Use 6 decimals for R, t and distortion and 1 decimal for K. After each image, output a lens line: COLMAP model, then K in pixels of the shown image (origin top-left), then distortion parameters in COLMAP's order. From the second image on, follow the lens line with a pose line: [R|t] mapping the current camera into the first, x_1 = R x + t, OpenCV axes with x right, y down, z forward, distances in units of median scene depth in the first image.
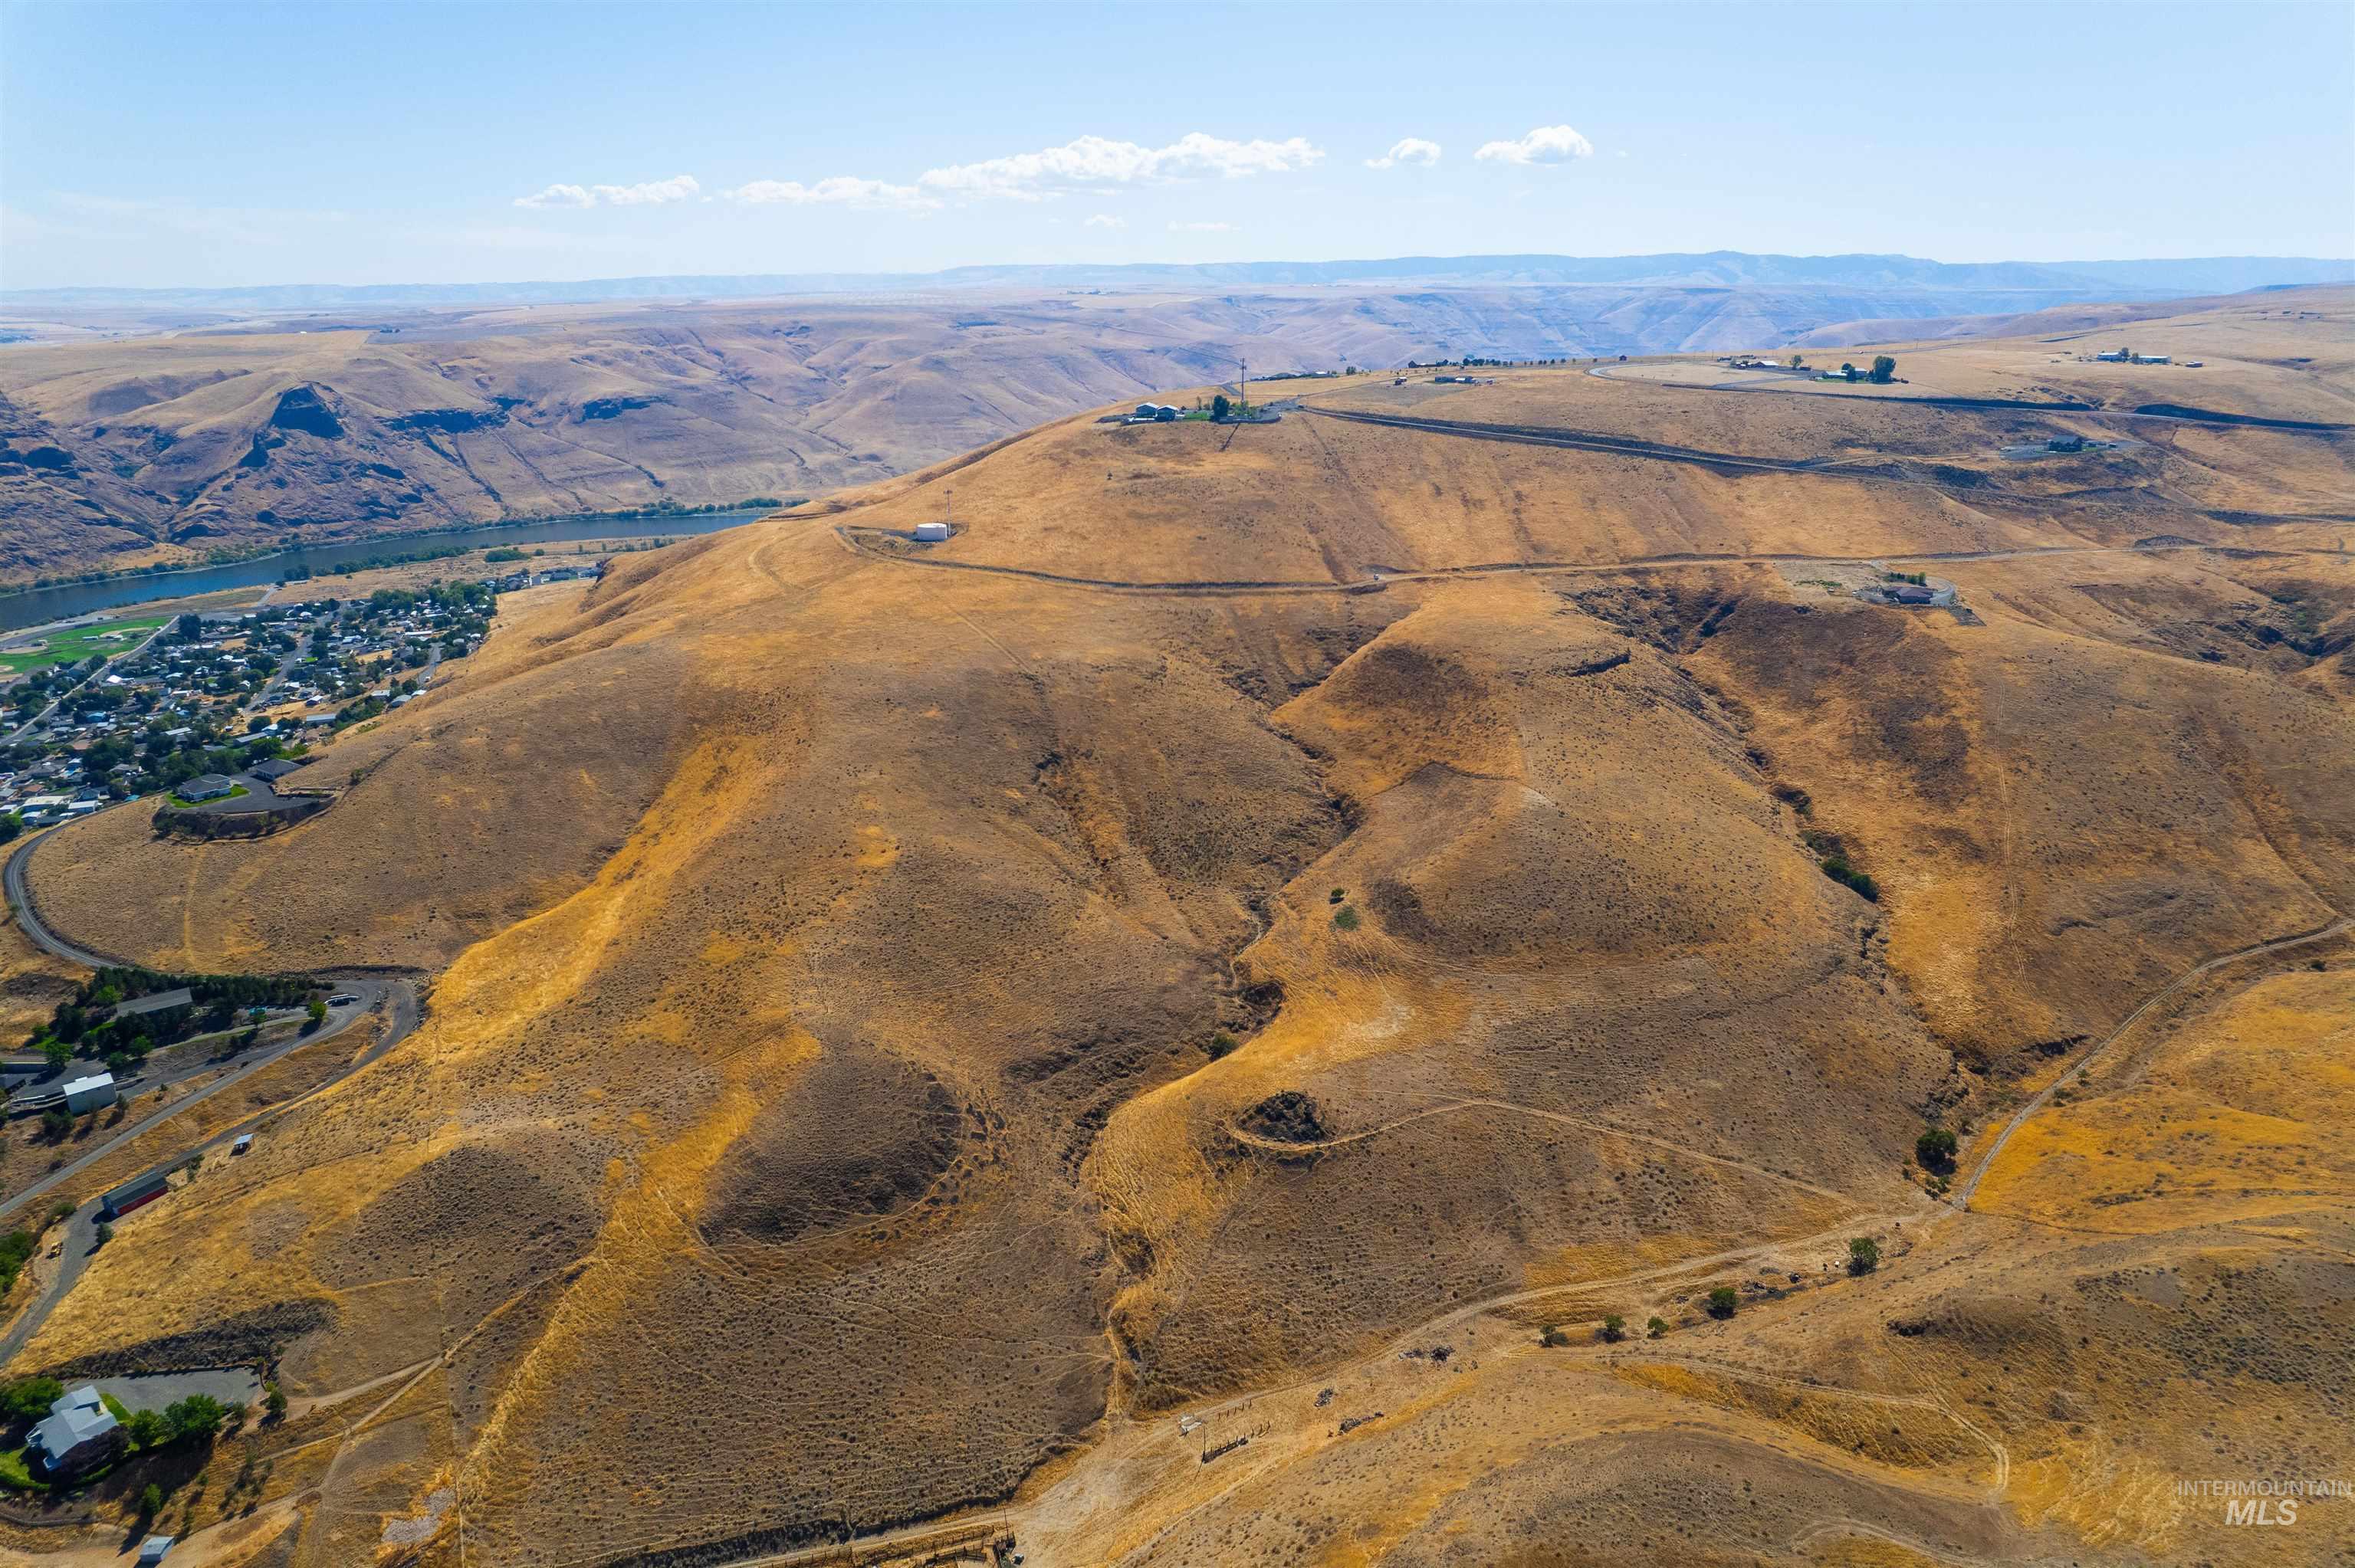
lens RADIAL K [[1508.2, 0, 1194.8], [0, 1508.2, 778.3], [0, 0, 1]] dist [-0.077176, 0.070973]
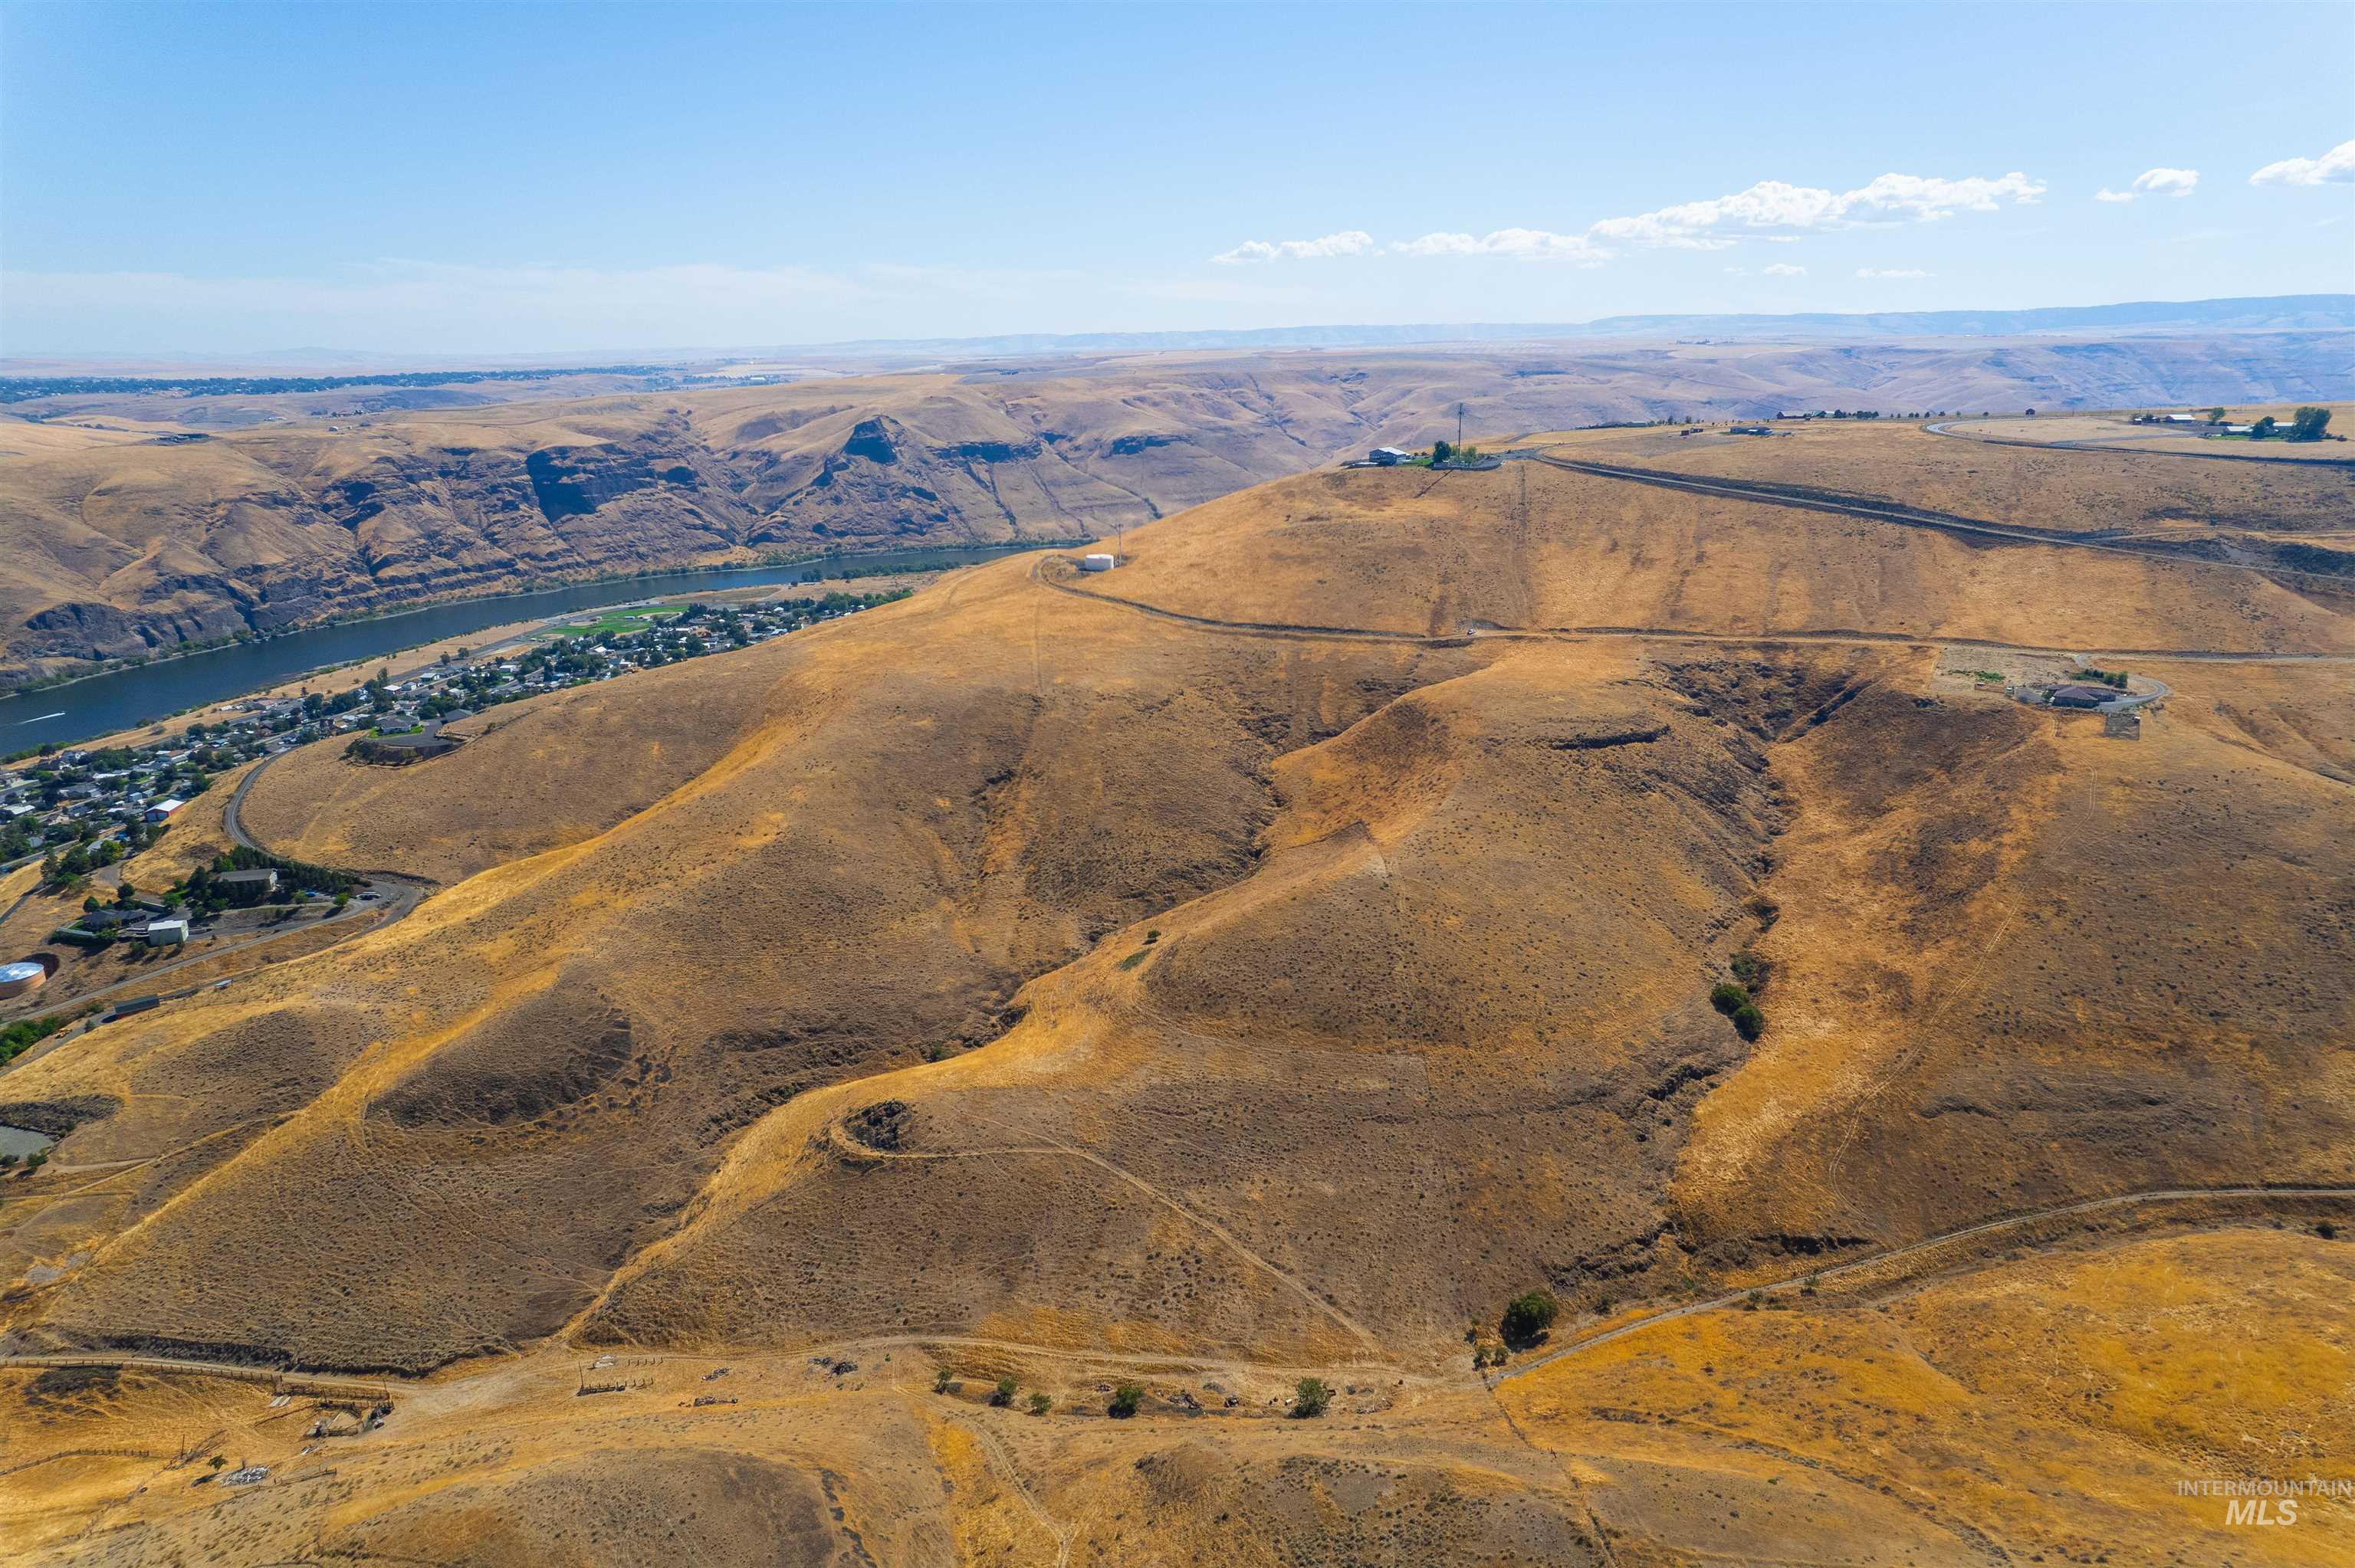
lens RADIAL K [[1508.2, 0, 1196.0], [0, 1508.2, 780.9], [0, 0, 1]] dist [-0.077176, 0.070973]
pose [[0.912827, 0.106955, -0.394090, 0.323307], [-0.118410, 0.992953, -0.004787, -0.014687], [0.390801, 0.051034, 0.919060, 0.063517]]
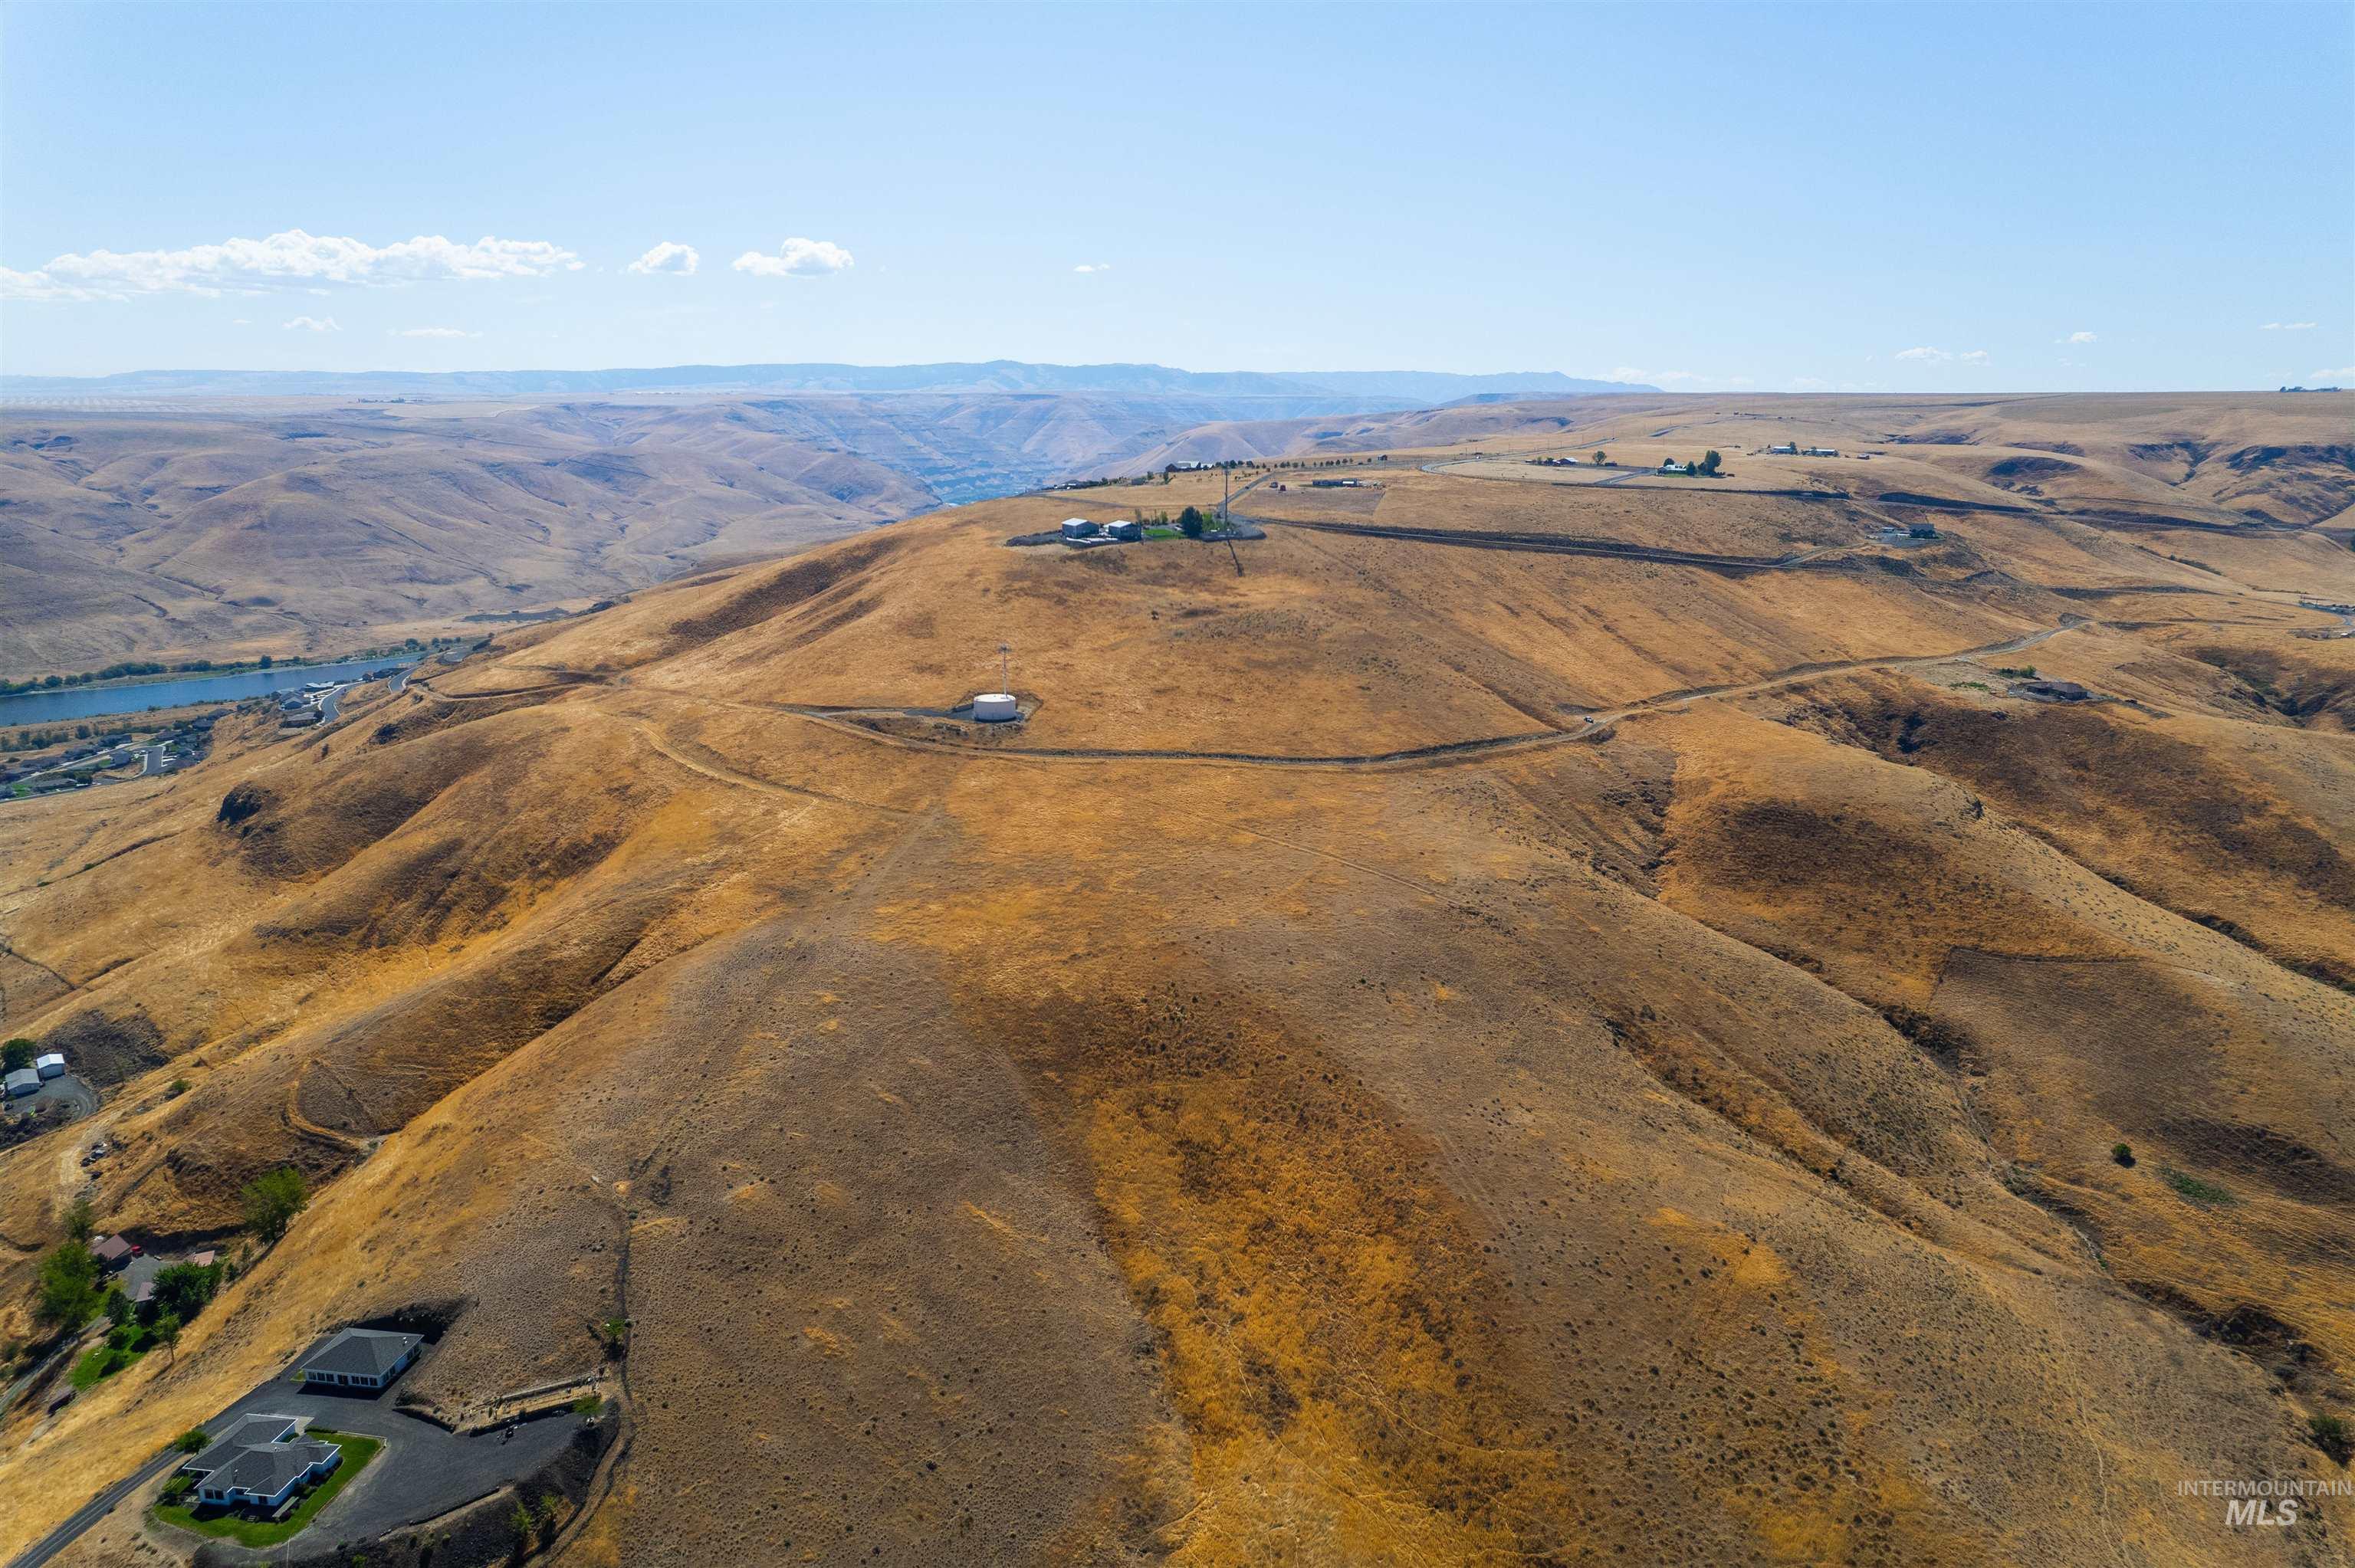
lens RADIAL K [[1508.2, 0, 1193.4], [0, 1508.2, 779.3], [0, 0, 1]] dist [-0.077176, 0.070973]
pose [[0.892503, -0.103428, 0.439022, -0.409256], [0.132712, 0.990484, -0.036449, -0.093675], [-0.431075, 0.090794, 0.897737, 0.334380]]
